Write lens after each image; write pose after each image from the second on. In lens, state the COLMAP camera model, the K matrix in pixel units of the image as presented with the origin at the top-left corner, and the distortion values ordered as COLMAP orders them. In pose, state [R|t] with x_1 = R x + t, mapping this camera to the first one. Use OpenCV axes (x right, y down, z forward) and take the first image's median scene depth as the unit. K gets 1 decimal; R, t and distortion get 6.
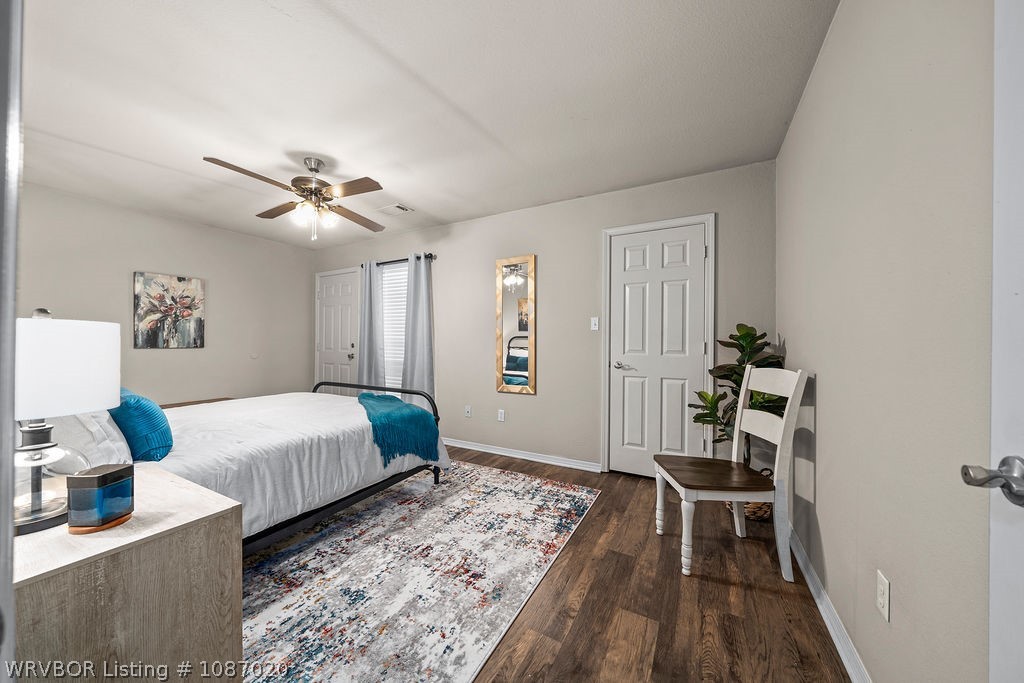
lens RADIAL K [[350.7, 0, 512.0], [0, 350.7, 341.5], [0, 0, 1]] dist [-0.005161, -0.000079]
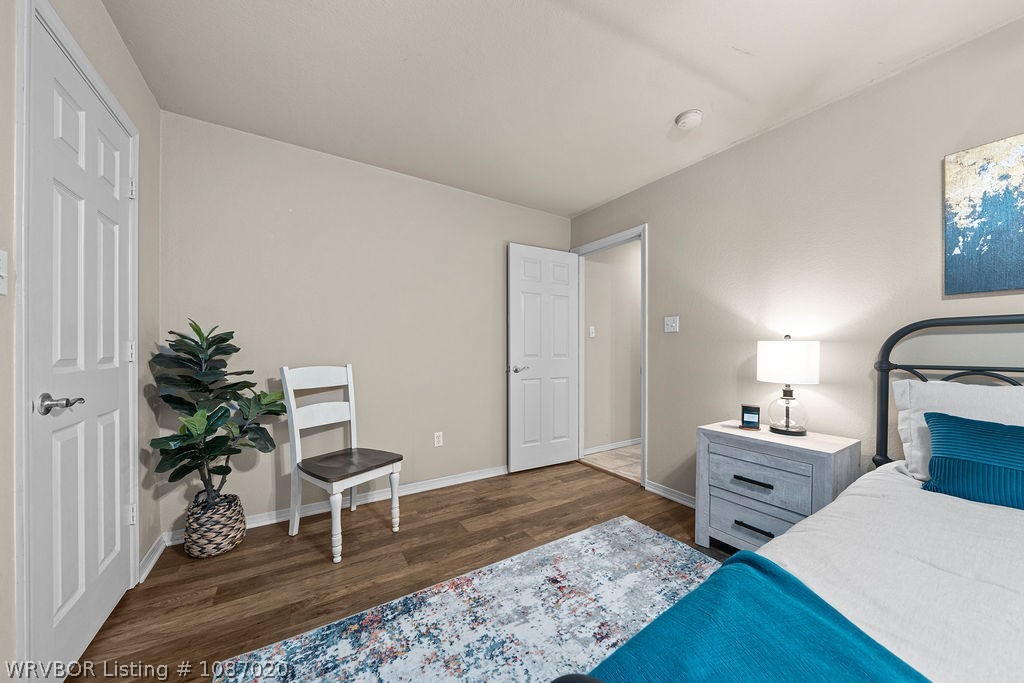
lens RADIAL K [[352.2, 0, 511.4], [0, 352.2, 351.0], [0, 0, 1]] dist [-0.000757, -0.000022]
pose [[-0.869709, -0.012196, 0.493415, -0.461533], [-0.012768, 0.999916, 0.002210, 0.013542], [-0.493400, -0.004378, -0.869791, 1.844456]]
